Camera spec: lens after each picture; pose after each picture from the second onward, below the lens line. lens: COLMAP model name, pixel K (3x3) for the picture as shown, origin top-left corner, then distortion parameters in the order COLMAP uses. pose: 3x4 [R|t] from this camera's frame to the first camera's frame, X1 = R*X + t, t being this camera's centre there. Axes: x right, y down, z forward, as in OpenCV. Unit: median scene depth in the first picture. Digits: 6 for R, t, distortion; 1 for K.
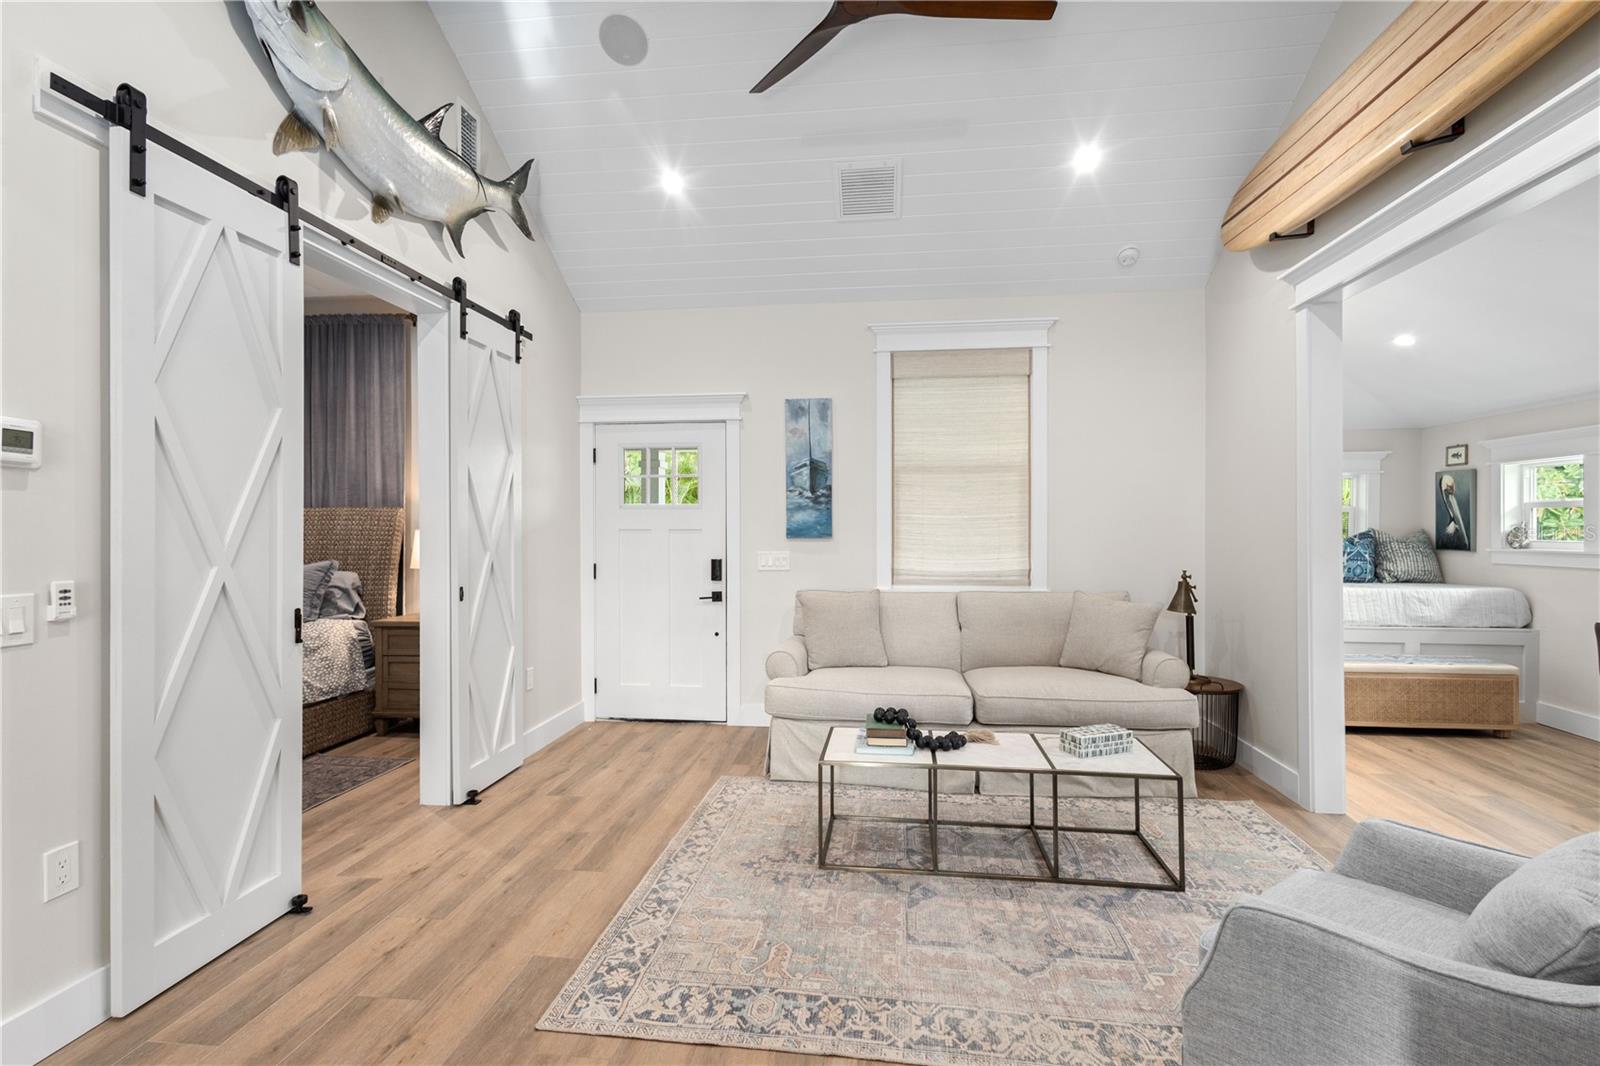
lens RADIAL K [[734.0, 0, 799.8], [0, 734.0, 532.7], [0, 0, 1]] dist [-0.000025, -0.000058]
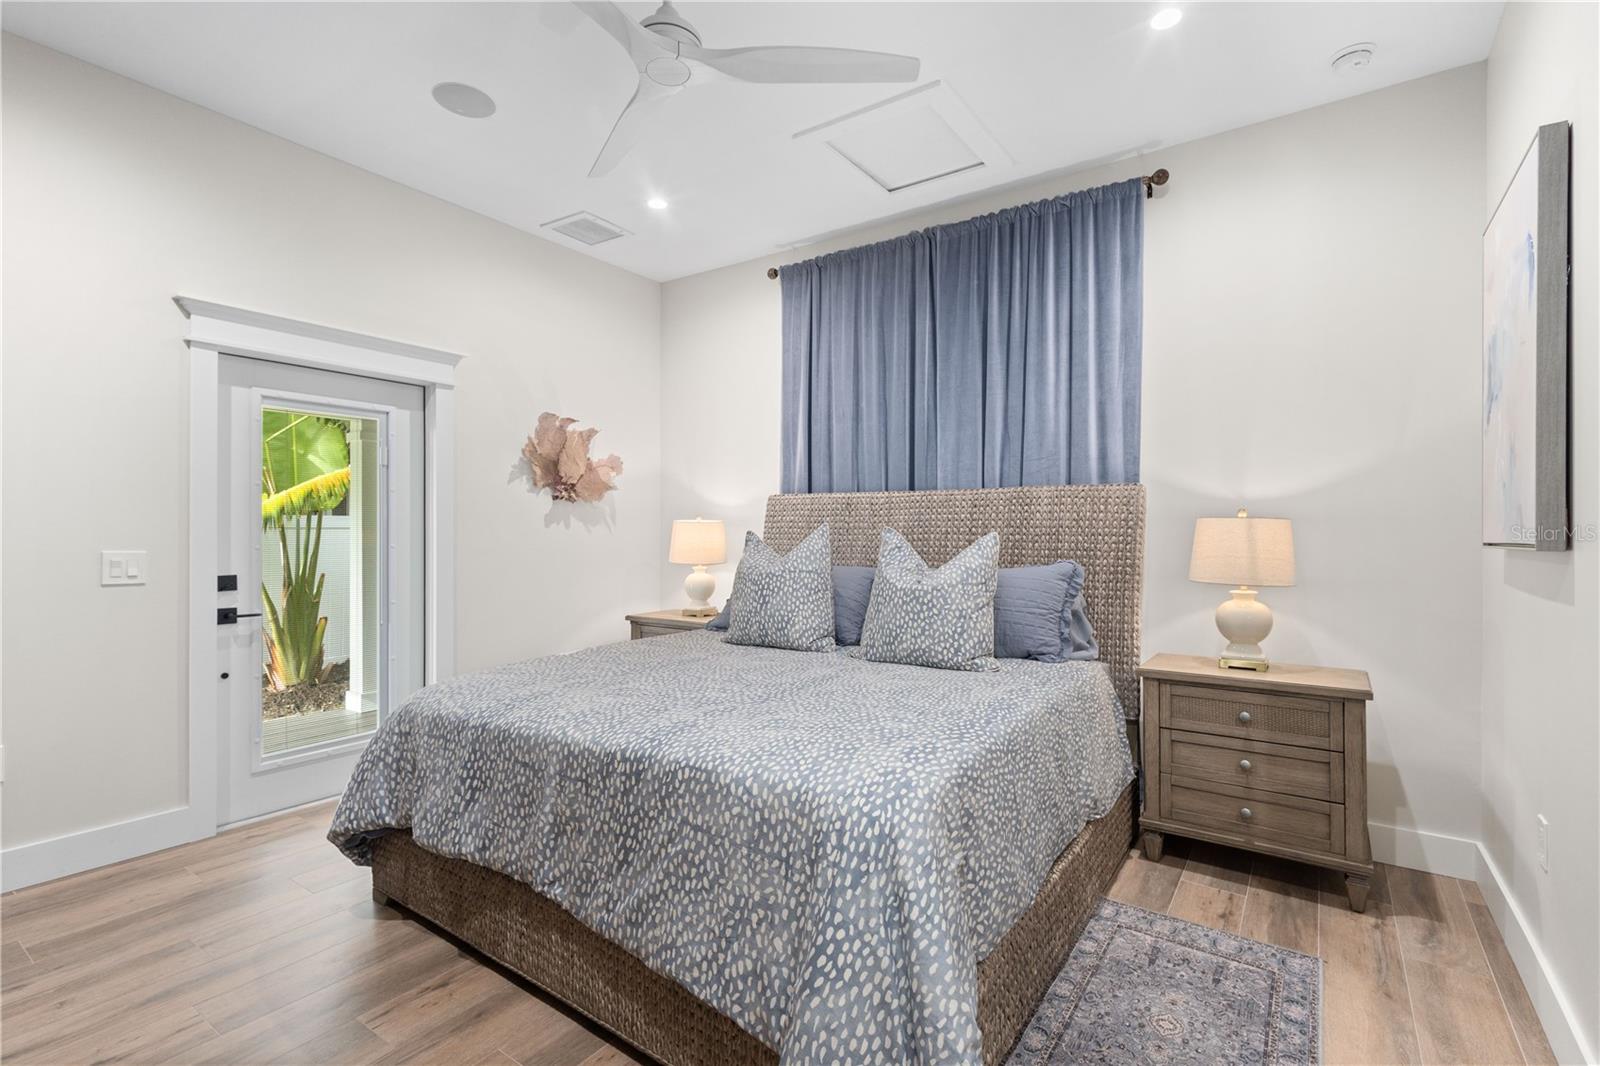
lens RADIAL K [[734.0, 0, 799.6], [0, 734.0, 529.4], [0, 0, 1]] dist [-0.000025, -0.000058]
pose [[0.880676, 0.005768, -0.473683, -0.512363], [-0.006287, 0.999980, 0.000486, 0.006733], [0.473677, 0.002550, 0.880695, 0.311956]]
